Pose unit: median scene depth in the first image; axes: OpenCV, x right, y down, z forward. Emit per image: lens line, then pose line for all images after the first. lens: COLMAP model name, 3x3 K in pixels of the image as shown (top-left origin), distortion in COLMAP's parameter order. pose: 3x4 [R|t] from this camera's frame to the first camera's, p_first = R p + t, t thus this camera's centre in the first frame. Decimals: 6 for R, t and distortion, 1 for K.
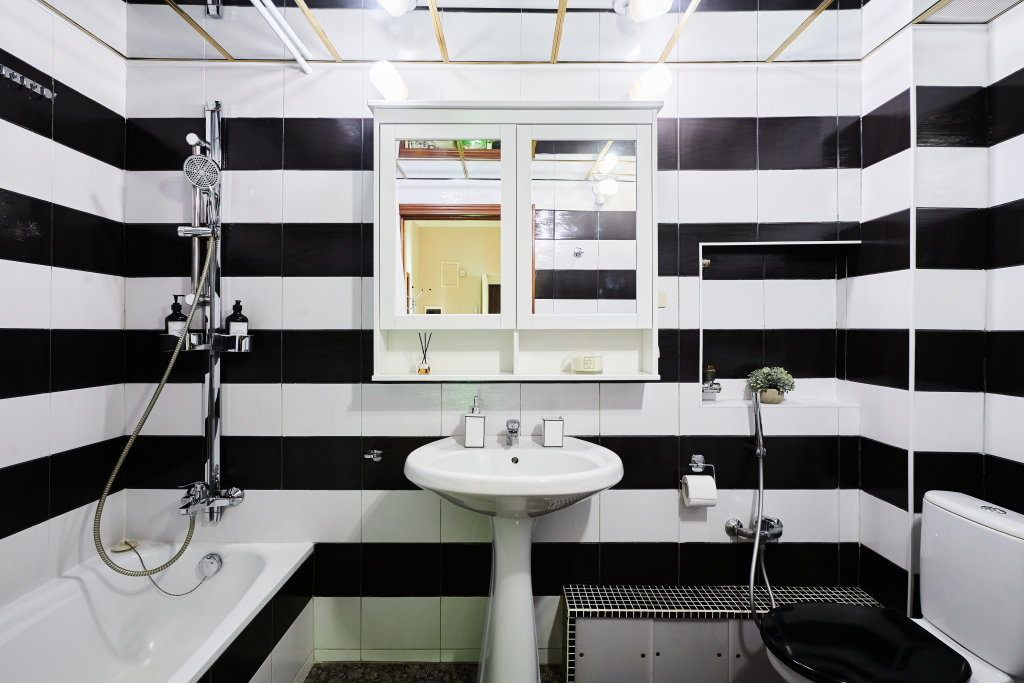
lens RADIAL K [[481.3, 0, 515.6], [0, 481.3, 335.1], [0, 0, 1]] dist [-0.001638, 0.000807]
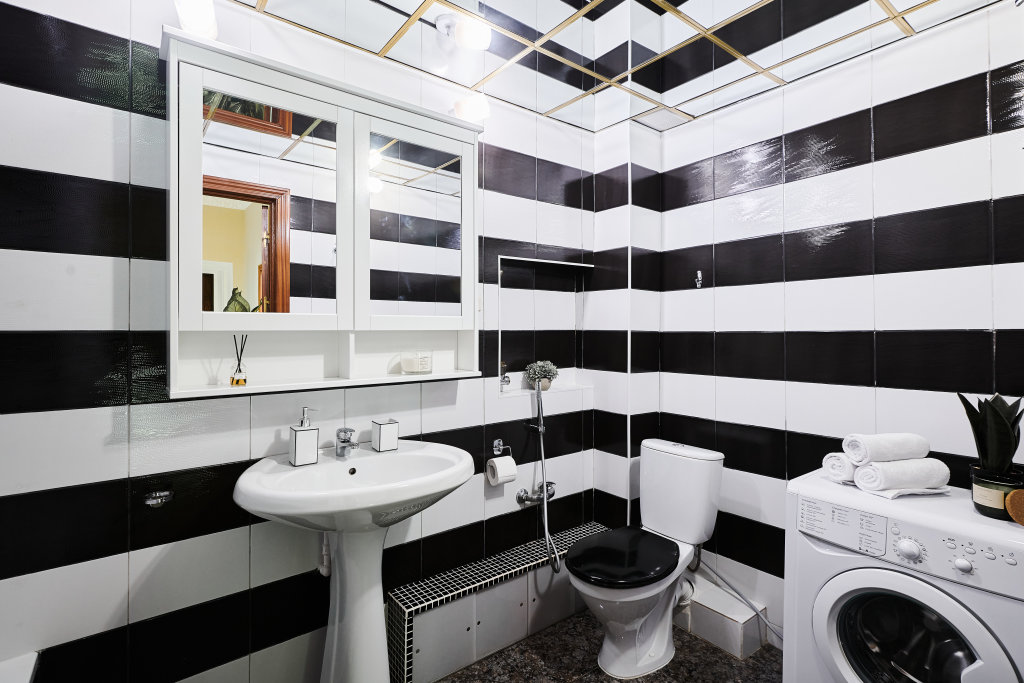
lens RADIAL K [[481.3, 0, 516.5], [0, 481.3, 335.9], [0, 0, 1]] dist [-0.001638, 0.000807]
pose [[0.788748, -0.006440, 0.614683, -0.315686], [0.006601, 0.999976, 0.002005, -0.001231], [-0.614682, 0.002476, 0.788771, 0.069061]]
